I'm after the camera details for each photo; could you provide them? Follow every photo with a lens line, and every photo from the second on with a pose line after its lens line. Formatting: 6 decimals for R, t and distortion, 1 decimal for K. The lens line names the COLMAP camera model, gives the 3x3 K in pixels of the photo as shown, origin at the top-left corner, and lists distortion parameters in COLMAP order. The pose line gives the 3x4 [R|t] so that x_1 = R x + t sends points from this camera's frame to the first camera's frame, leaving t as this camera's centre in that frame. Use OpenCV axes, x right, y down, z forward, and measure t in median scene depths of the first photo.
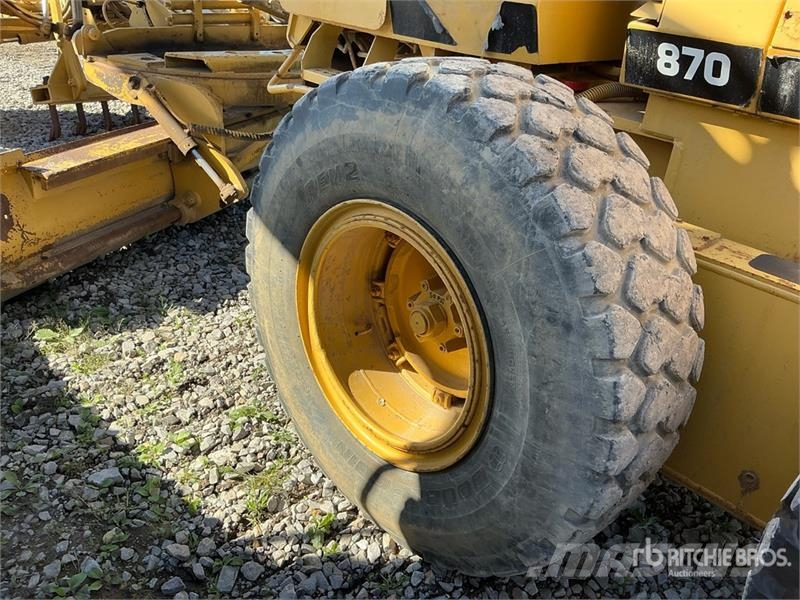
lens RADIAL K [[679.2, 0, 406.7], [0, 679.2, 299.8], [0, 0, 1]] dist [0.142022, -0.323878]
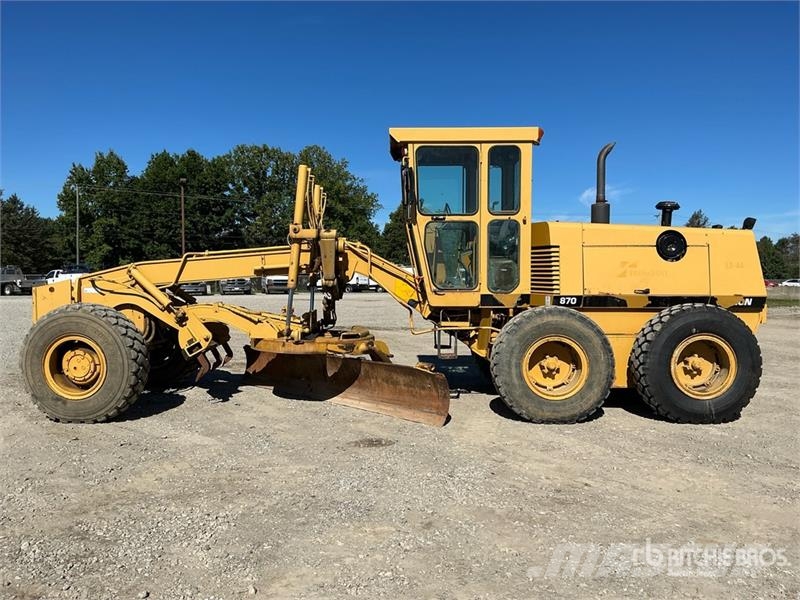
lens RADIAL K [[683.6, 0, 400.0], [0, 683.6, 300.0], [0, 0, 1]] dist [0.093403, -0.214489]
pose [[0.695937, -0.104962, 0.710391, -2.827395], [0.376169, 0.895956, -0.236135, 0.253935], [-0.611694, 0.431562, 0.663013, -1.083526]]
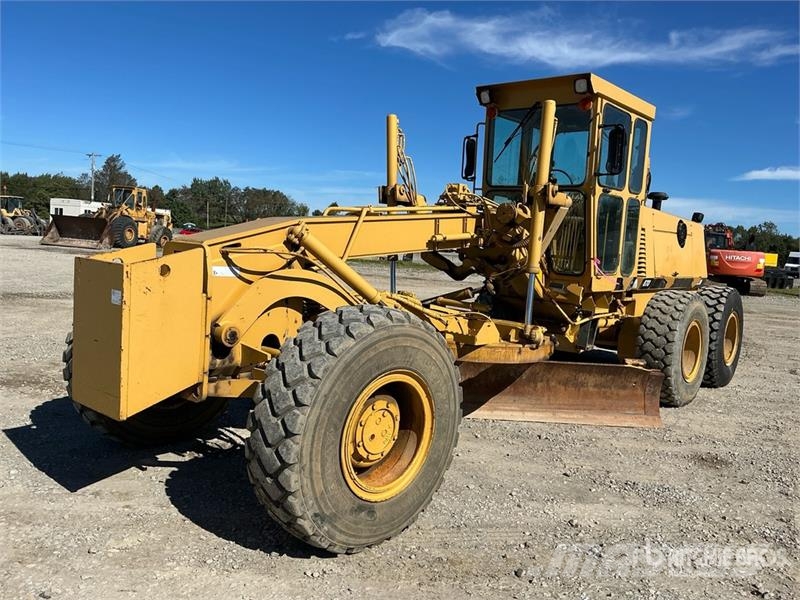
lens RADIAL K [[683.6, 0, 400.0], [0, 683.6, 300.0], [0, 0, 1]] dist [0.093403, -0.214489]
pose [[-0.098063, -0.175449, 0.979592, -3.151351], [0.393526, 0.897272, 0.200099, -1.416668], [-0.914068, 0.405117, -0.018945, 2.038866]]
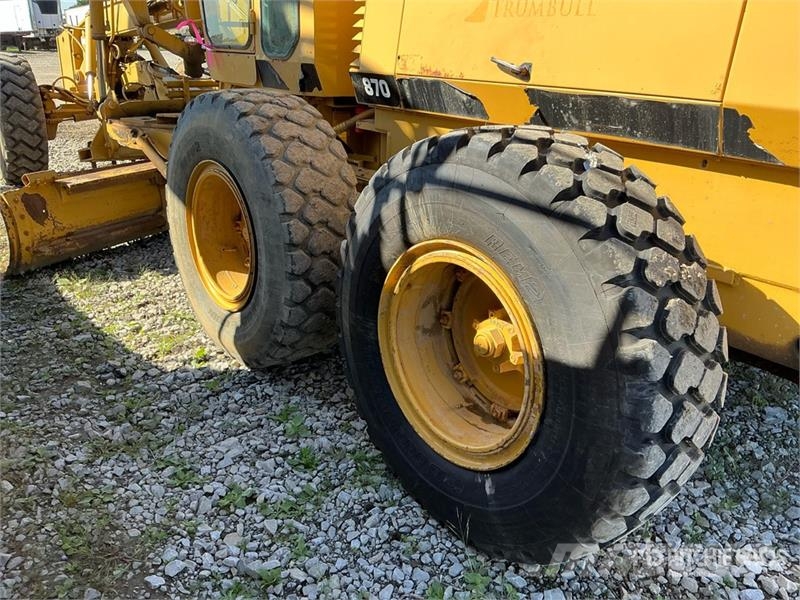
lens RADIAL K [[675.6, 0, 402.9], [0, 675.6, 293.5], [0, 0, 1]] dist [0.167159, -0.403848]
pose [[0.995658, -0.024168, -0.089899, 0.475046], [0.012967, 0.992304, -0.123146, 0.337908], [0.092183, 0.121446, 0.988308, -0.587218]]
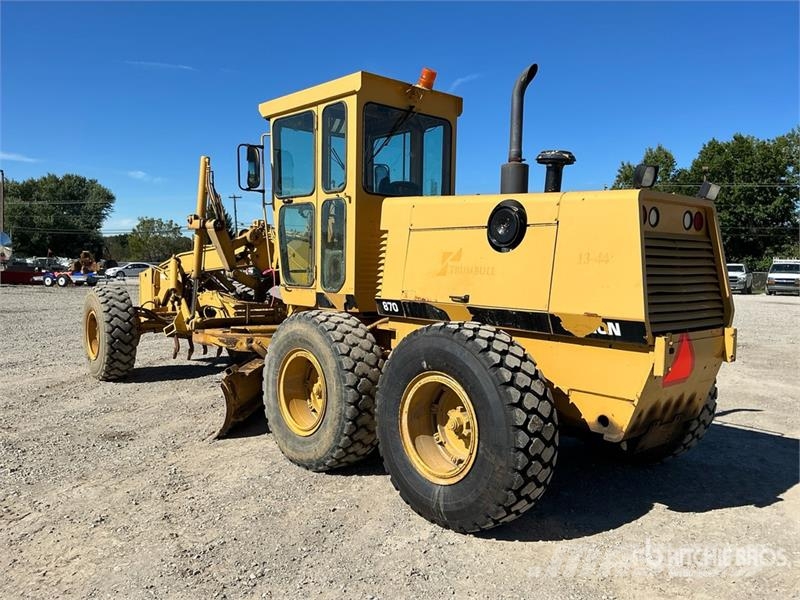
lens RADIAL K [[679.2, 0, 406.7], [0, 679.2, 299.8], [0, 0, 1]] dist [0.142022, -0.323878]
pose [[0.996682, -0.057625, -0.057489, 0.513620], [0.028732, 0.909870, -0.413898, 0.773080], [0.076159, 0.410873, 0.908506, -1.565203]]
